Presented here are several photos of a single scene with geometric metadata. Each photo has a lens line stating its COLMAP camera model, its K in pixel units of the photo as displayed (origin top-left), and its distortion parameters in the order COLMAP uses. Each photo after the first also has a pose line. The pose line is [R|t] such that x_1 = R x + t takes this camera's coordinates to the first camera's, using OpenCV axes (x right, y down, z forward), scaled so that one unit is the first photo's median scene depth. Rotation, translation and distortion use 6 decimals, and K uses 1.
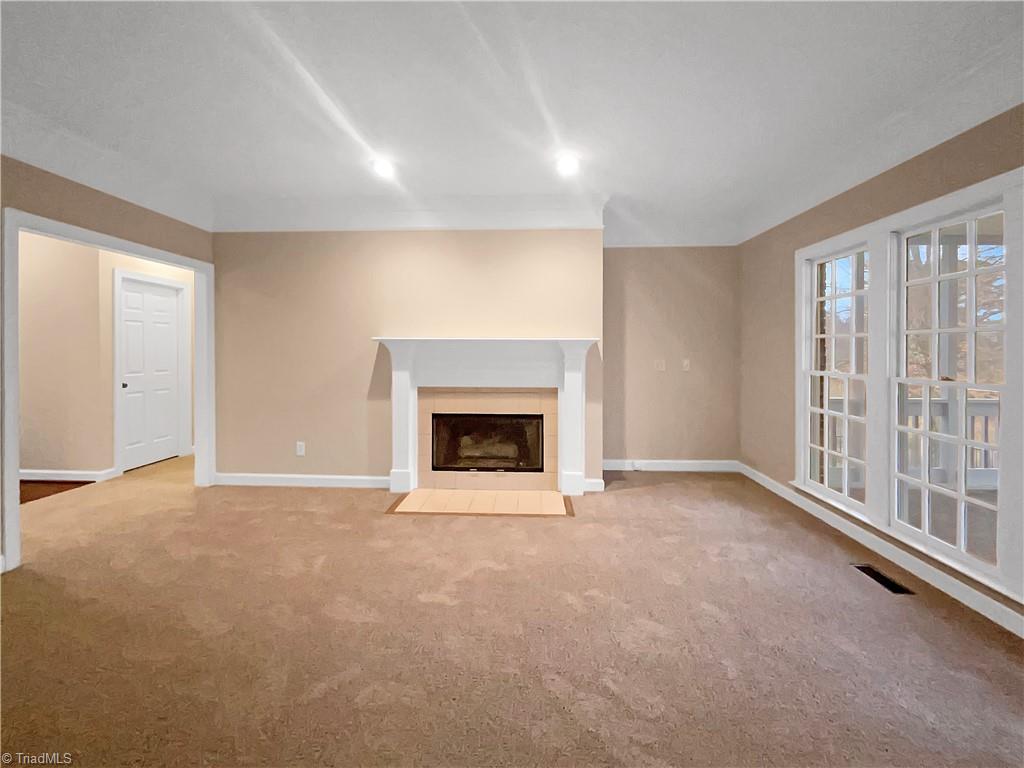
lens RADIAL K [[436.7, 0, 507.9], [0, 436.7, 350.1], [0, 0, 1]] dist [-0.001308, -0.000226]
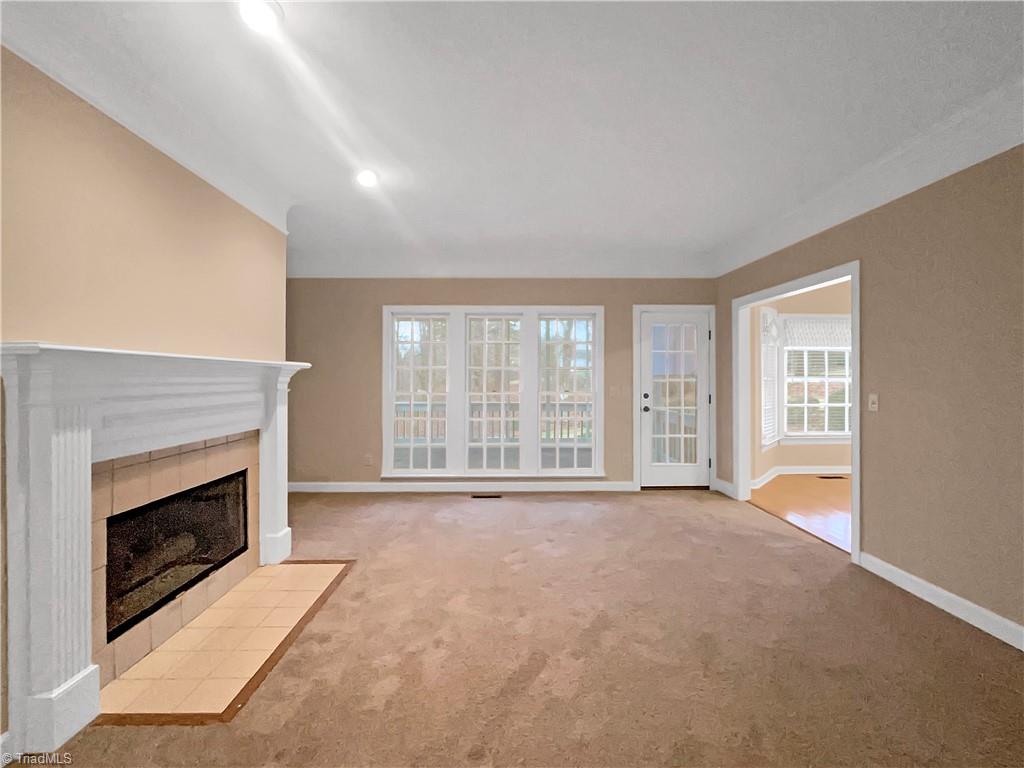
lens RADIAL K [[436.7, 0, 509.6], [0, 436.7, 380.8], [0, 0, 1]] dist [-0.001308, -0.000226]
pose [[-0.054586, -0.008705, 0.998471, -0.781853], [-0.000650, 0.999962, 0.008683, -0.003532], [-0.998509, -0.000175, -0.054590, 0.728409]]
